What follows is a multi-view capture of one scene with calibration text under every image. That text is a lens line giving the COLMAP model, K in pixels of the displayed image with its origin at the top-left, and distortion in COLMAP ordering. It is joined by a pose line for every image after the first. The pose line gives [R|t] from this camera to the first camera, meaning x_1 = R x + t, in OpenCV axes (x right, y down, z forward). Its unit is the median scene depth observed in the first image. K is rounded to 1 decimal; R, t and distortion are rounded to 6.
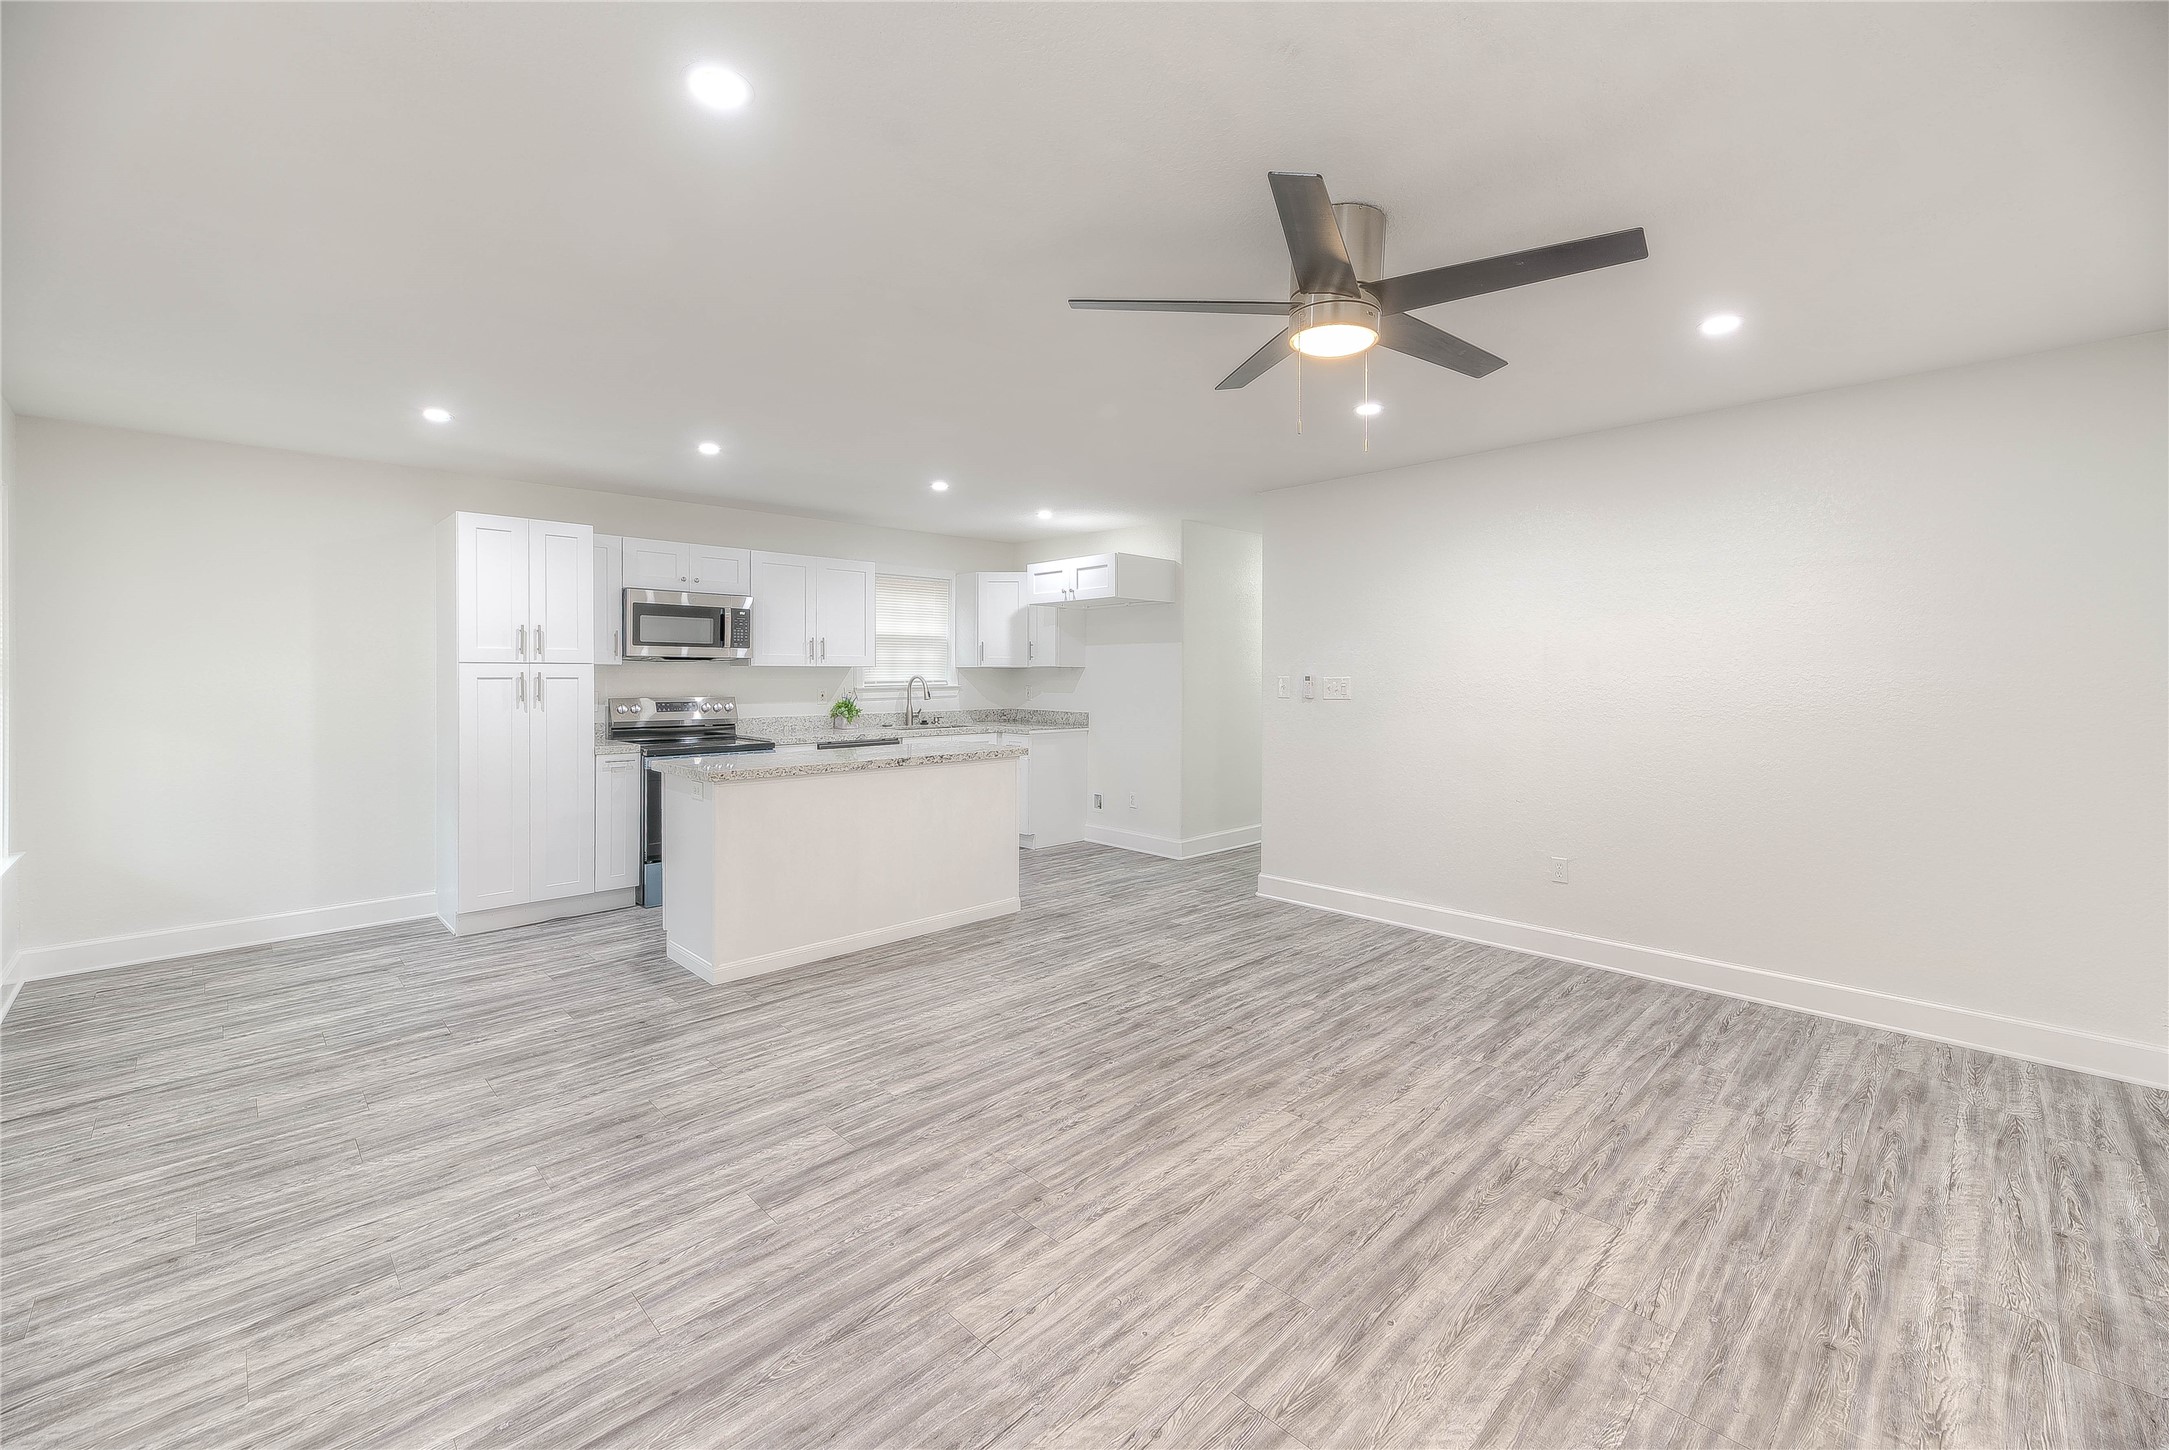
lens RADIAL K [[872.3, 0, 1091.8], [0, 872.3, 714.0], [0, 0, 1]] dist [0.001526, 0.000088]
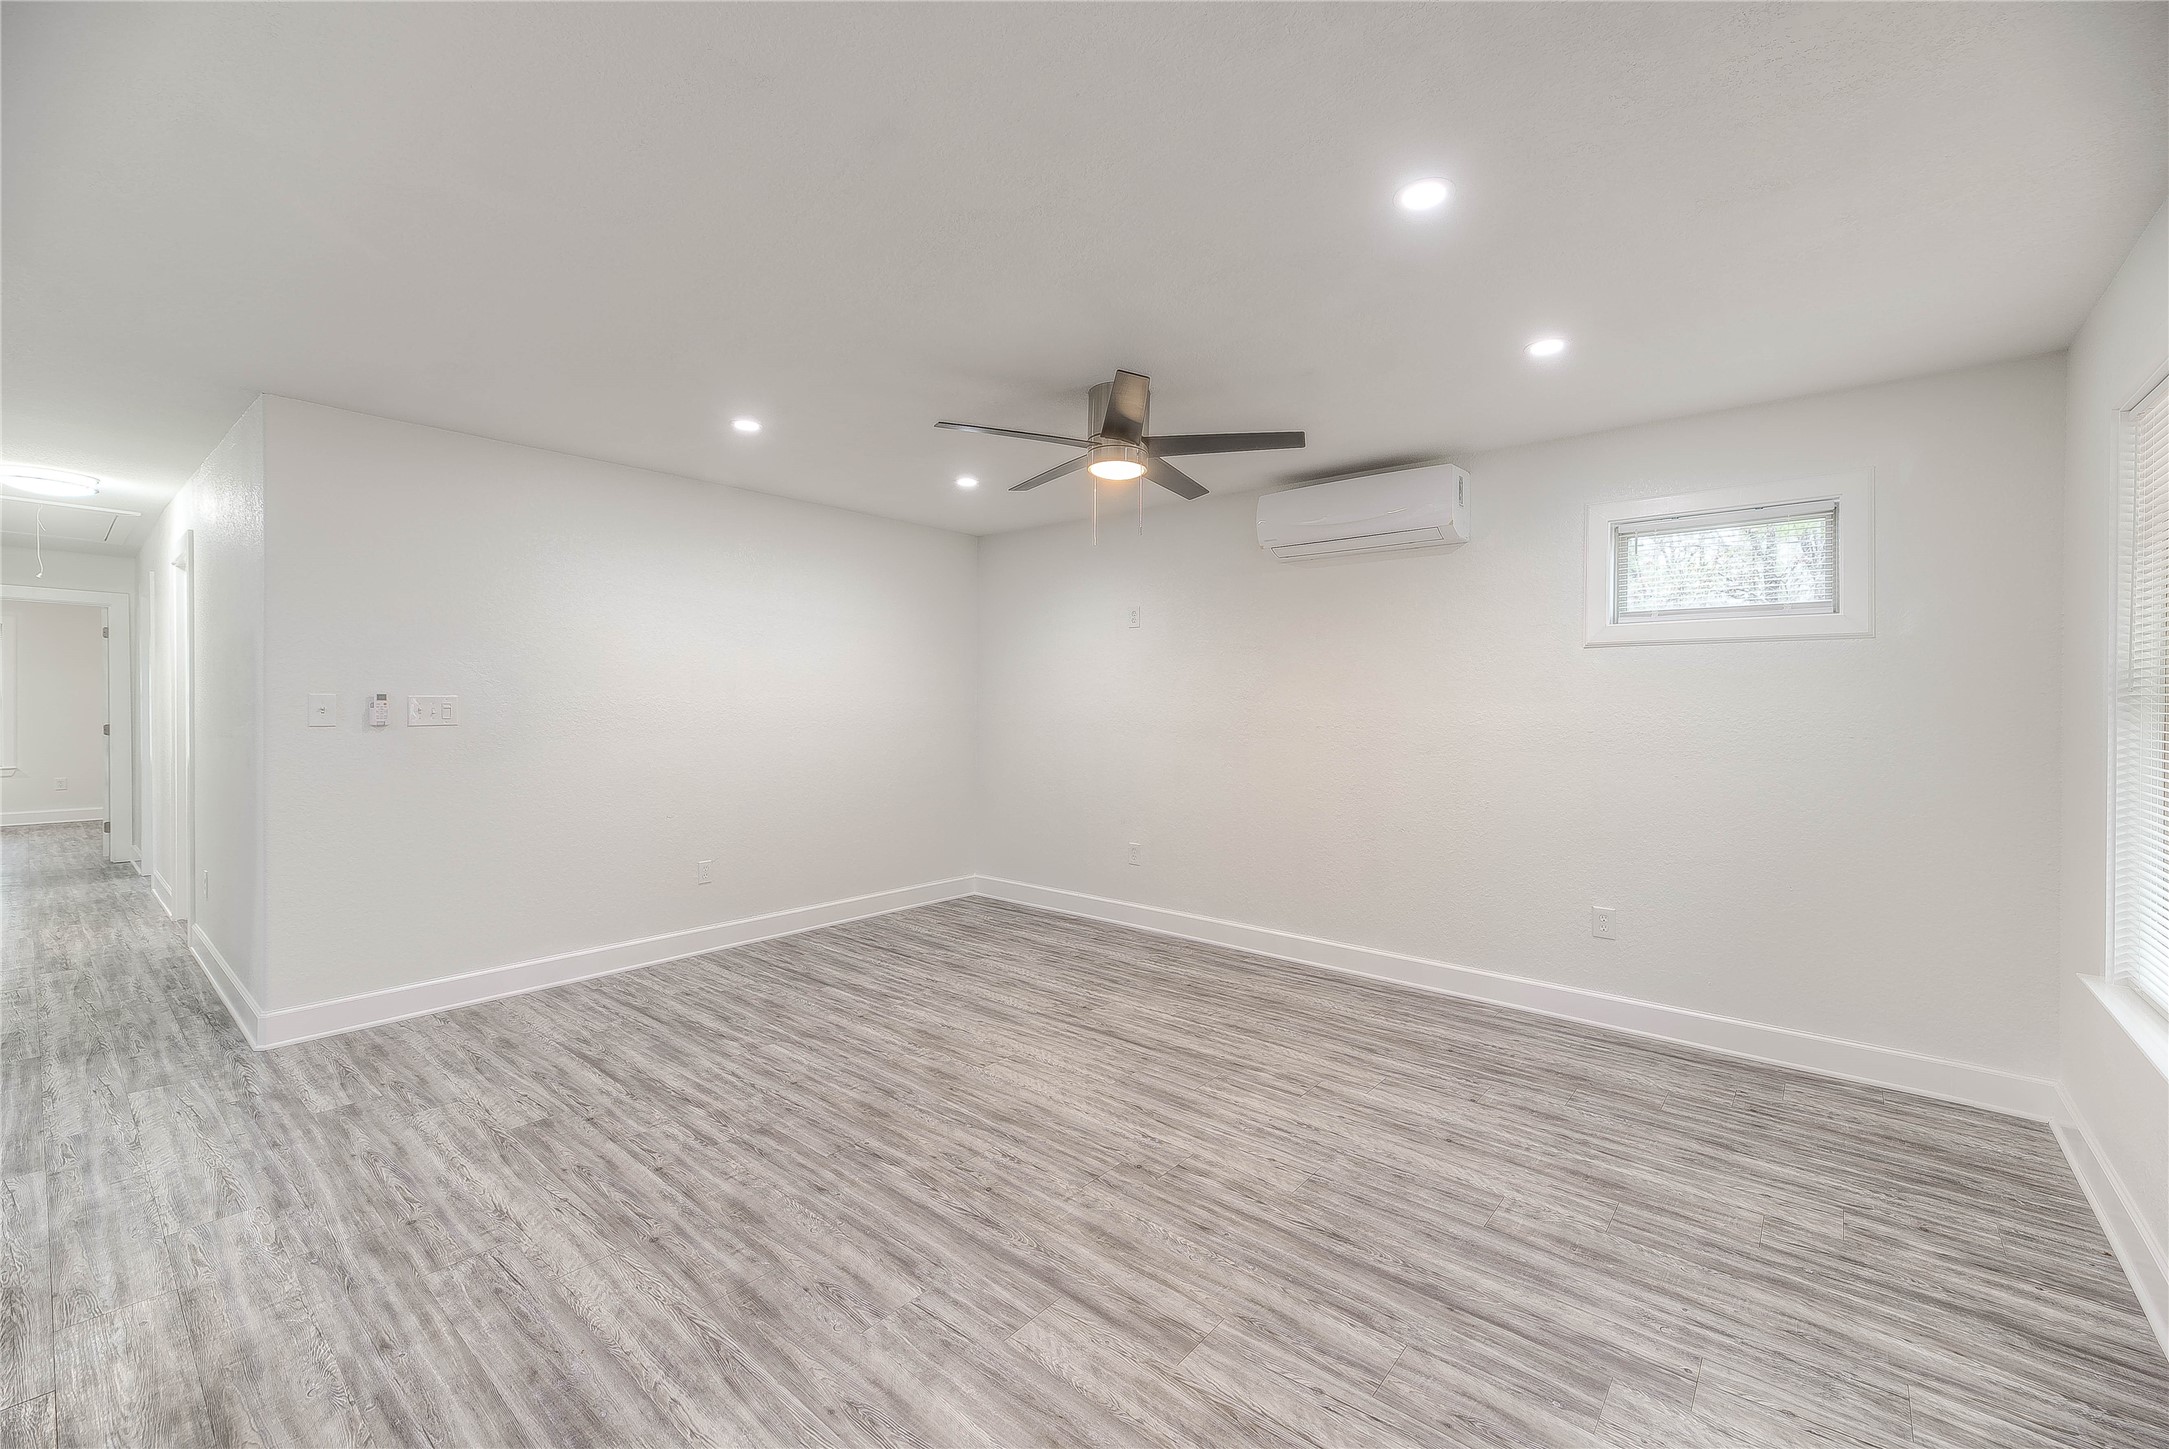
lens RADIAL K [[872.3, 0, 1091.8], [0, 872.3, 713.5], [0, 0, 1]] dist [0.001526, 0.000088]
pose [[-0.075701, -0.018486, 0.996959, -1.071691], [0.037809, 0.999056, 0.021396, -0.050185], [-0.996413, 0.039314, -0.074931, 1.028022]]
